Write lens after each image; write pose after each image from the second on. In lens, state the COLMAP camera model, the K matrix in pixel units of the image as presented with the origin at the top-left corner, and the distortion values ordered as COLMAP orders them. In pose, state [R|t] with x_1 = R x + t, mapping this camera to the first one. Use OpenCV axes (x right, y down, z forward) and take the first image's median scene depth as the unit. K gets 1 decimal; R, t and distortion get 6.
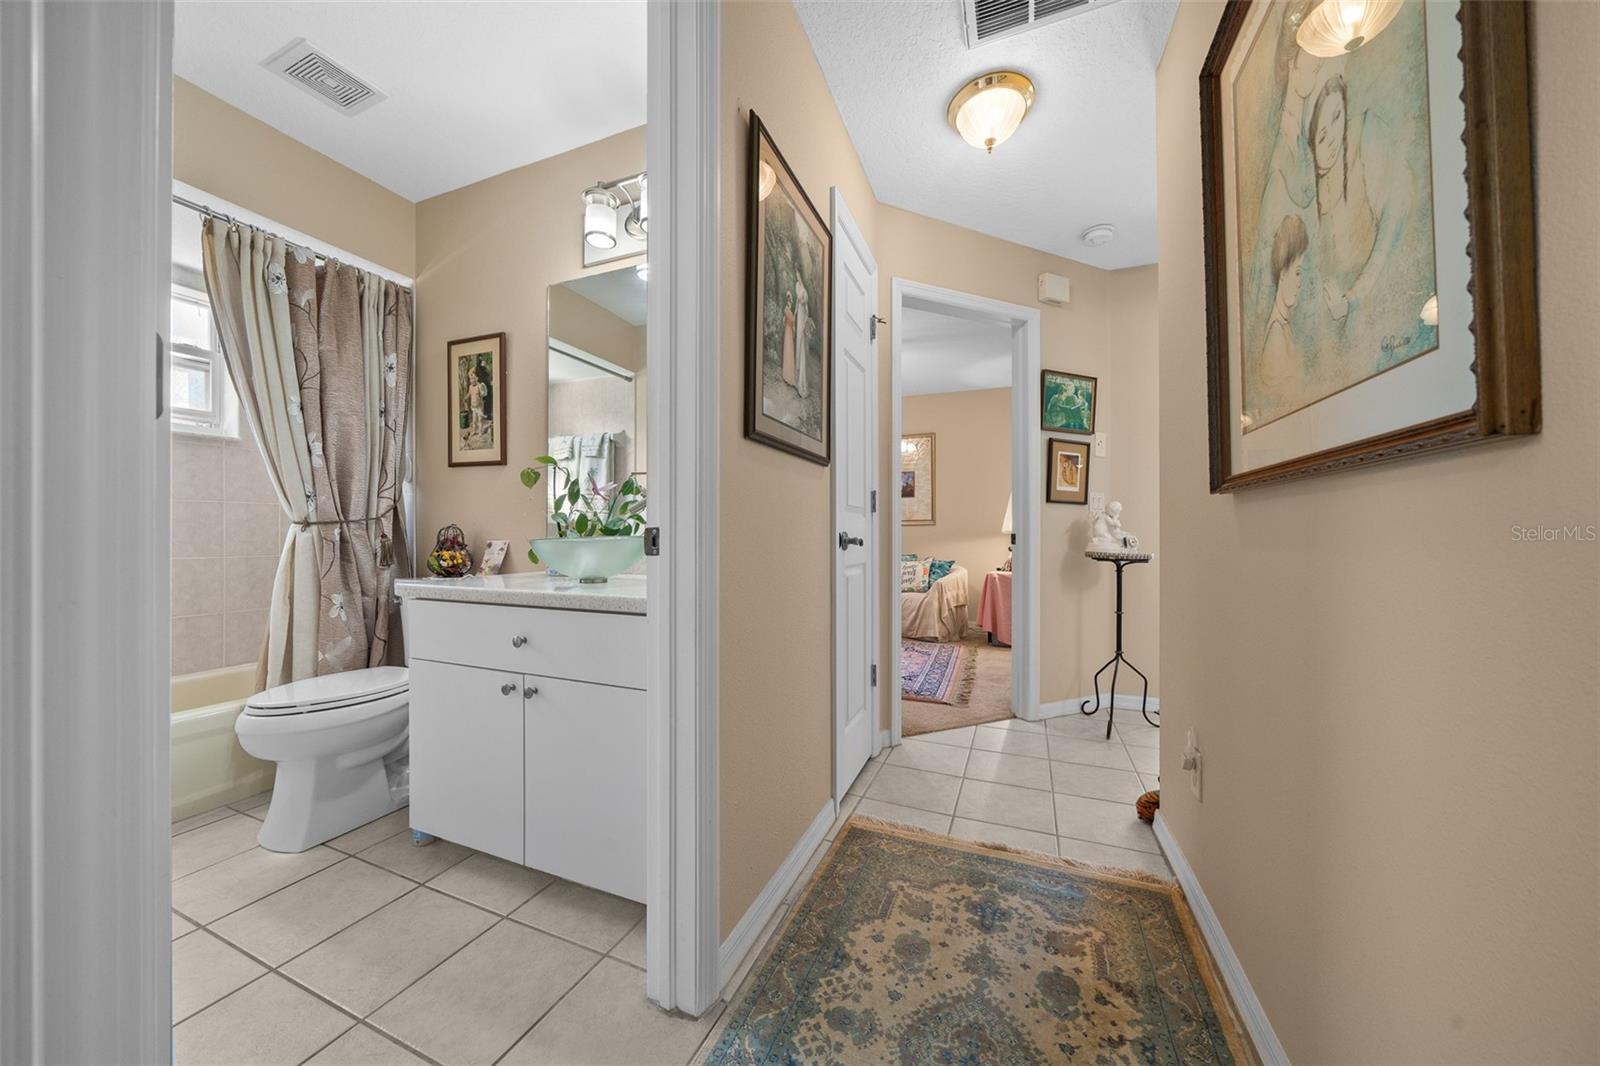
lens RADIAL K [[542.8, 0, 798.0], [0, 542.8, 533.6], [0, 0, 1]] dist [-0.008652, -0.000013]
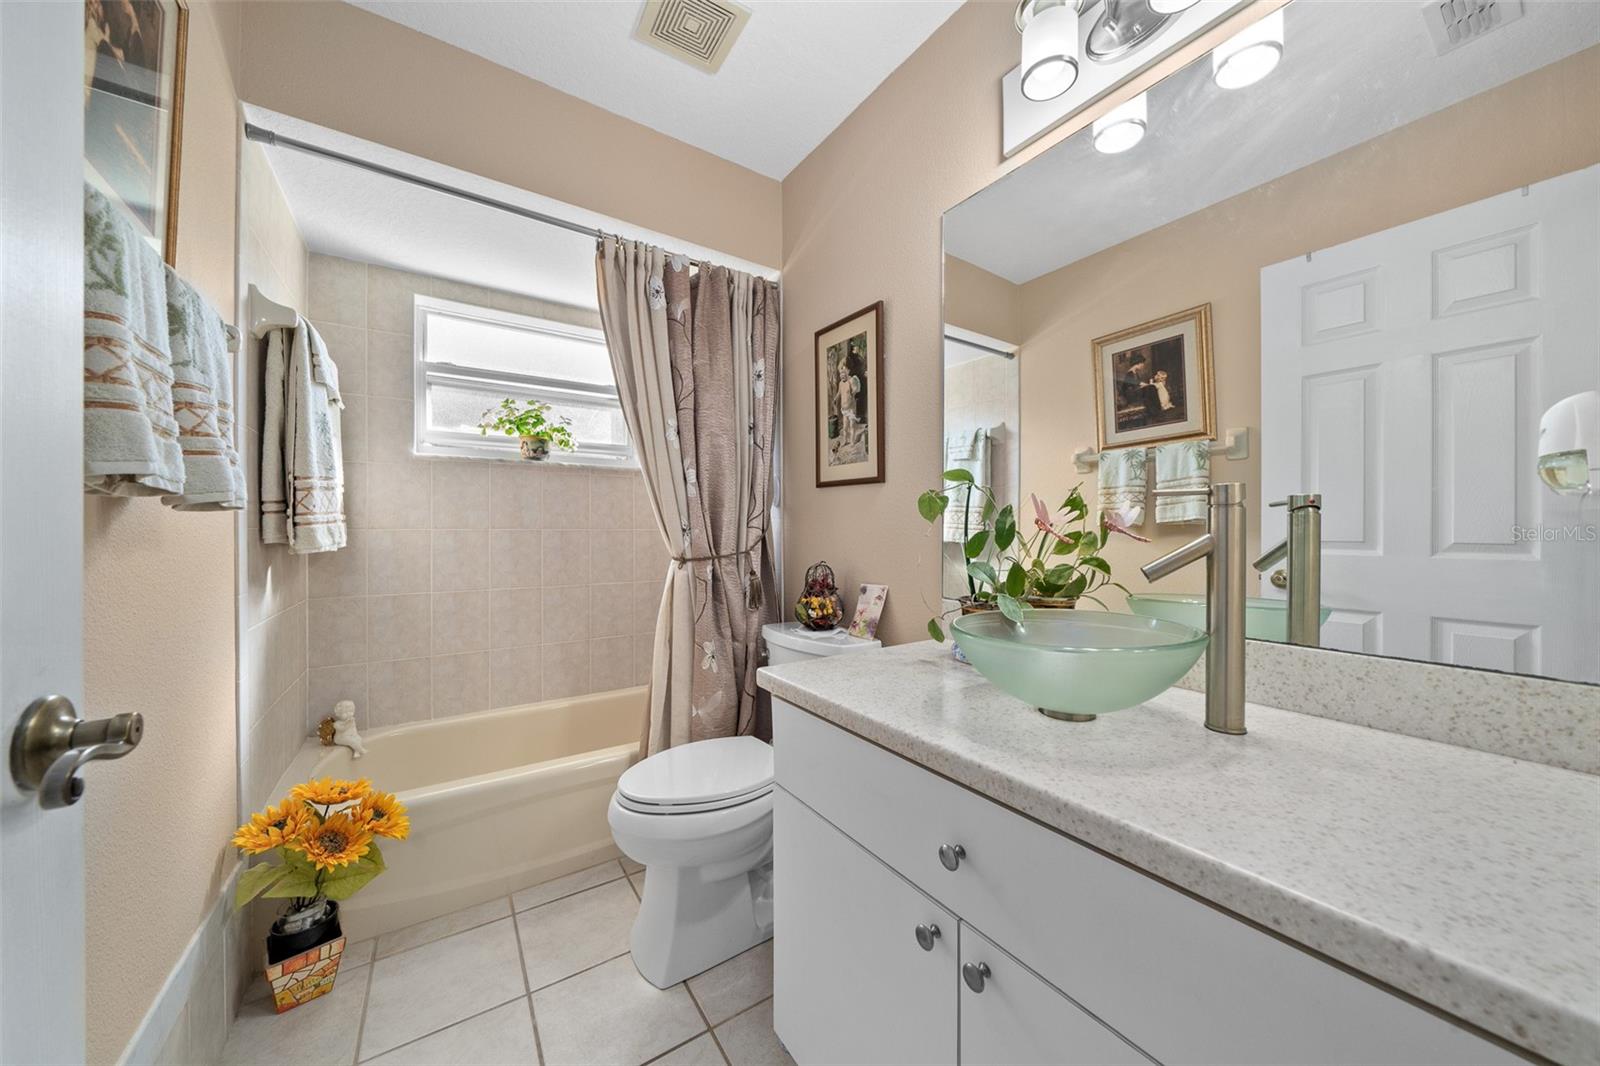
lens RADIAL K [[542.8, 0, 798.0], [0, 542.8, 533.6], [0, 0, 1]] dist [-0.008652, -0.000013]
pose [[0.829169, 0.001200, -0.558996, -0.227393], [0.001694, 0.999988, 0.004660, -0.061550], [0.558995, -0.004811, 0.829157, 0.328532]]
